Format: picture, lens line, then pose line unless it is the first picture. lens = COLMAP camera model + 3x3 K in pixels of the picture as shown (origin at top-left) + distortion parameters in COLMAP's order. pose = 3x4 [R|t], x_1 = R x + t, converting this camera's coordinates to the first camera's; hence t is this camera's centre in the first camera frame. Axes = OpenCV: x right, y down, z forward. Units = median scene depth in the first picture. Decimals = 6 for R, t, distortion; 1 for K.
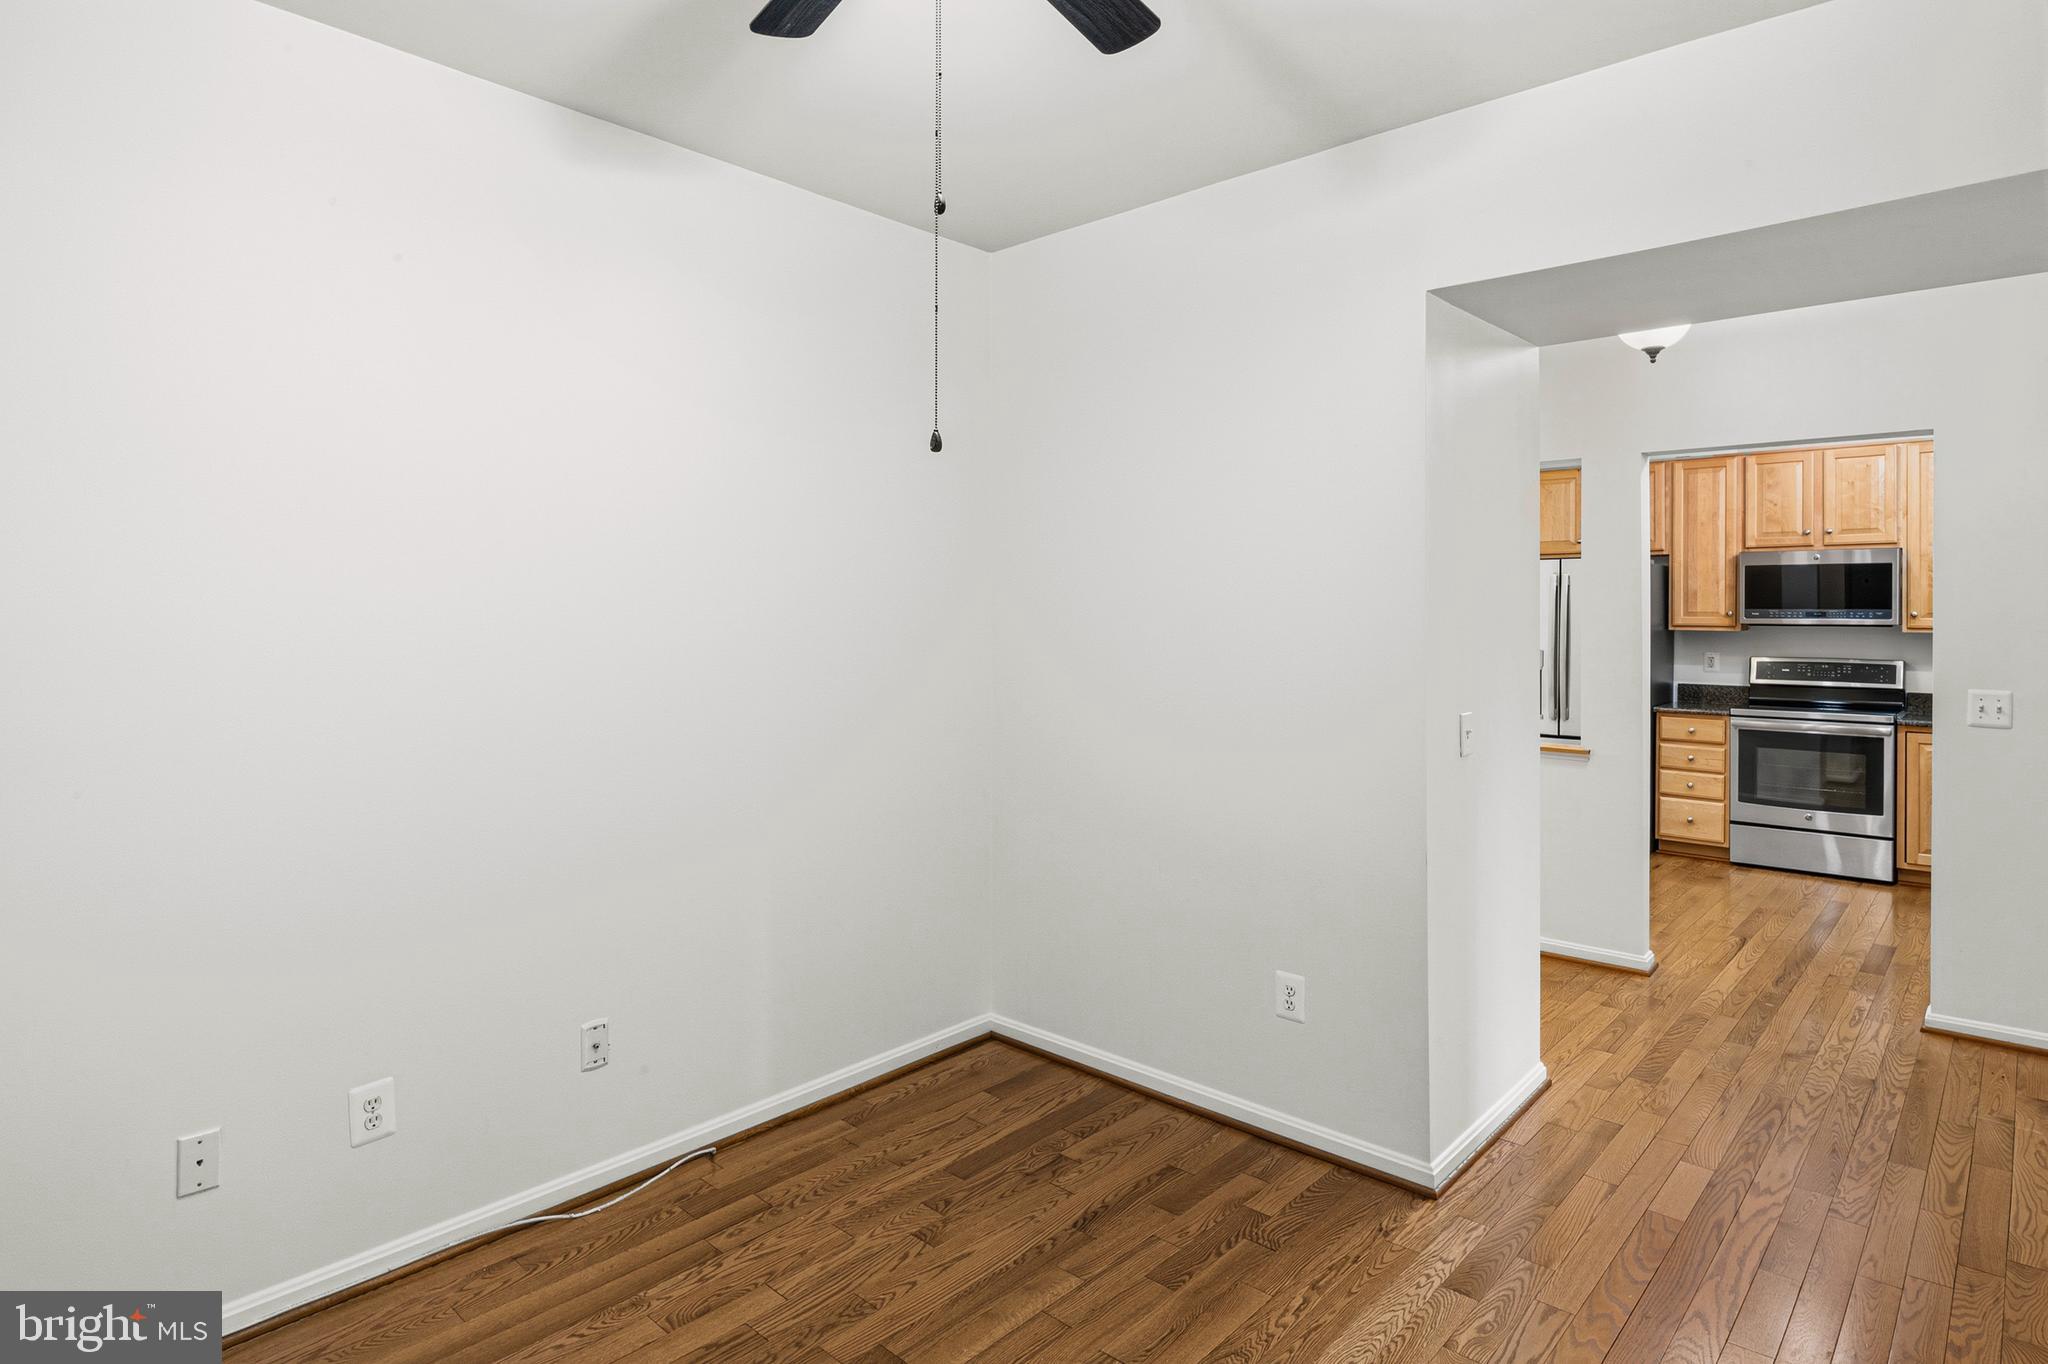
lens RADIAL K [[1110.5, 0, 1023.7], [0, 1110.5, 612.1], [0, 0, 1]] dist [0.000398, 0.000290]
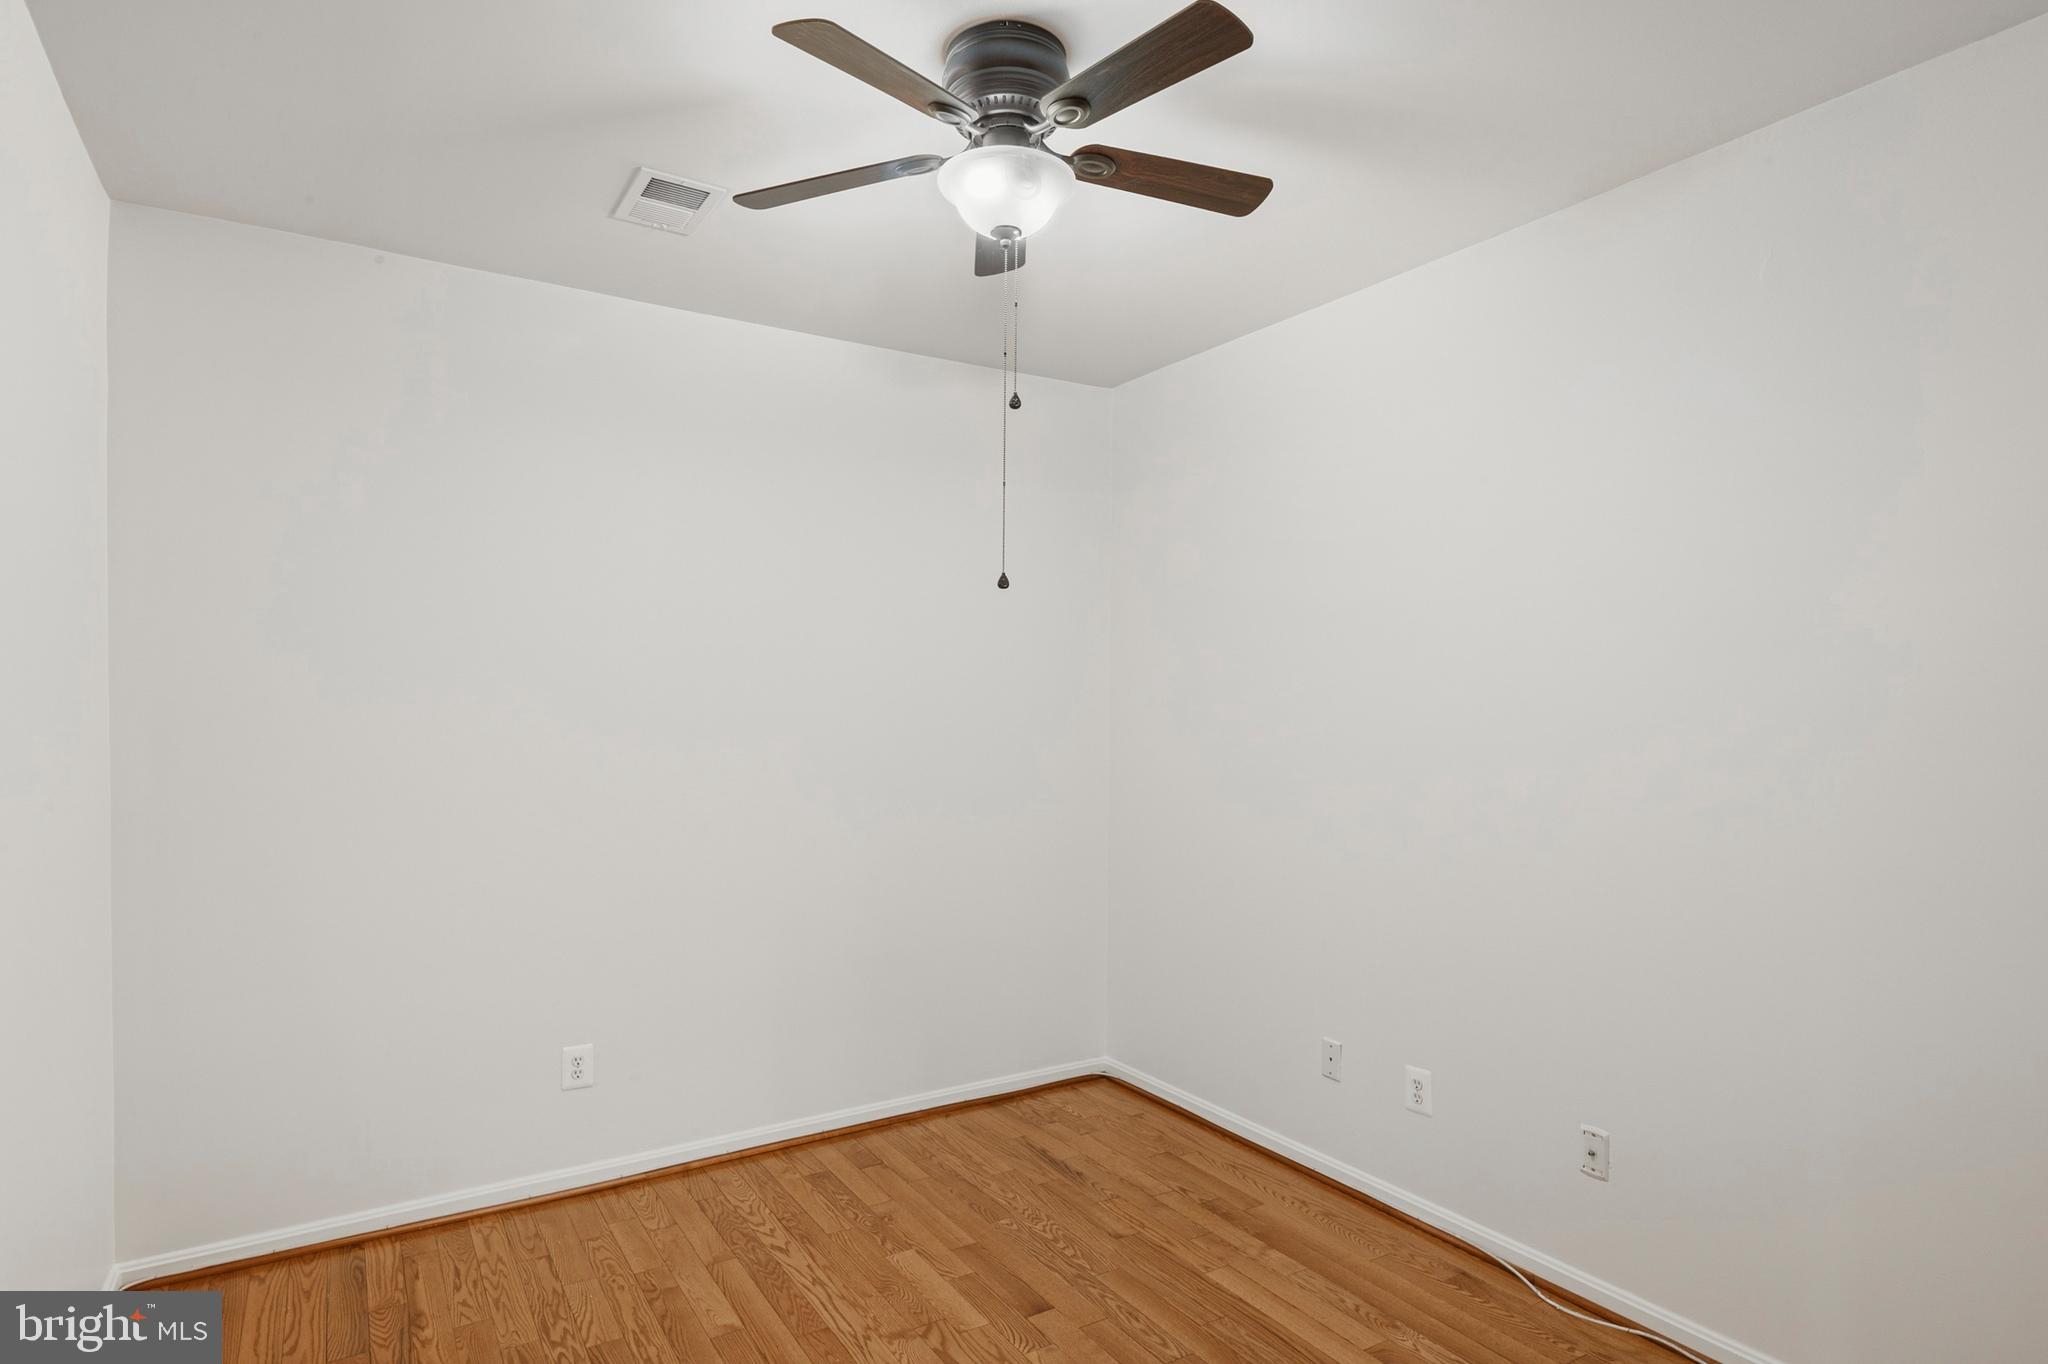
lens RADIAL K [[1104.2, 0, 990.3], [0, 1104.2, 674.4], [0, 0, 1]] dist [0.000913, 0.000411]
pose [[-0.281795, -0.029398, -0.959024, 0.803985], [0.000304, 0.999528, -0.030729, 0.002152], [0.959475, -0.008951, -0.281653, 0.882244]]
